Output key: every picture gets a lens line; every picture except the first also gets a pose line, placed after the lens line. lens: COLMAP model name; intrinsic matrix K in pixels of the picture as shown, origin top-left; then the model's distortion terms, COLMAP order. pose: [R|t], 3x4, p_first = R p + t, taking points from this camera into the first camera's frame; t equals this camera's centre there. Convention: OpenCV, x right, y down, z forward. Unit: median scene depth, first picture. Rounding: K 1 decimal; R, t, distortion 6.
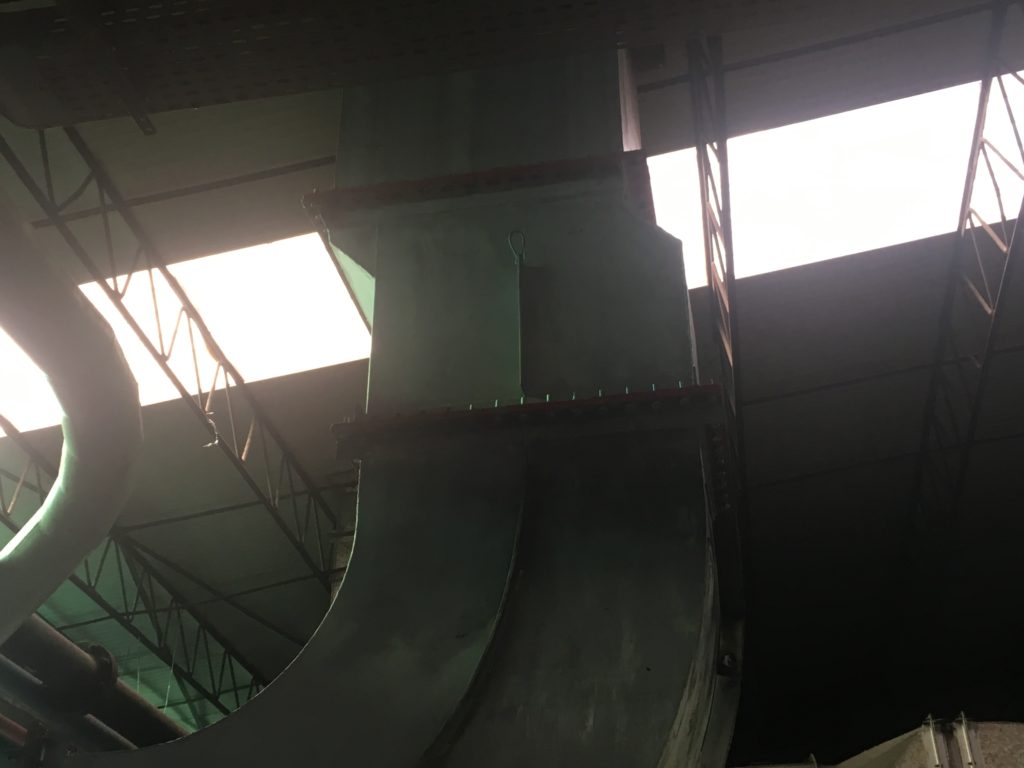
lens RADIAL K [[1295.4, 0, 512.0], [0, 1295.4, 384.0], [0, 0, 1]] dist [0.056752, -0.018407]
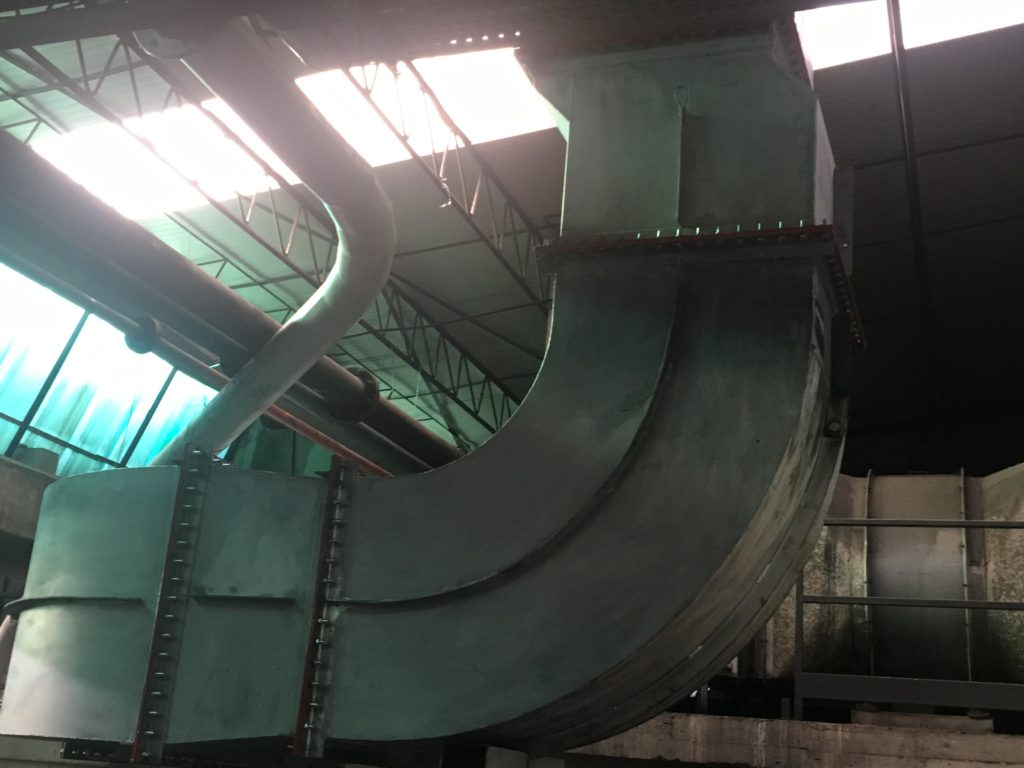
lens RADIAL K [[1295.4, 0, 512.0], [0, 1295.4, 384.0], [0, 0, 1]] dist [0.056752, -0.018407]
pose [[0.984687, 0.031044, -0.171543, 0.036828], [0.012607, 0.968760, 0.247679, -0.084078], [0.173873, -0.246049, 0.953535, -0.160009]]
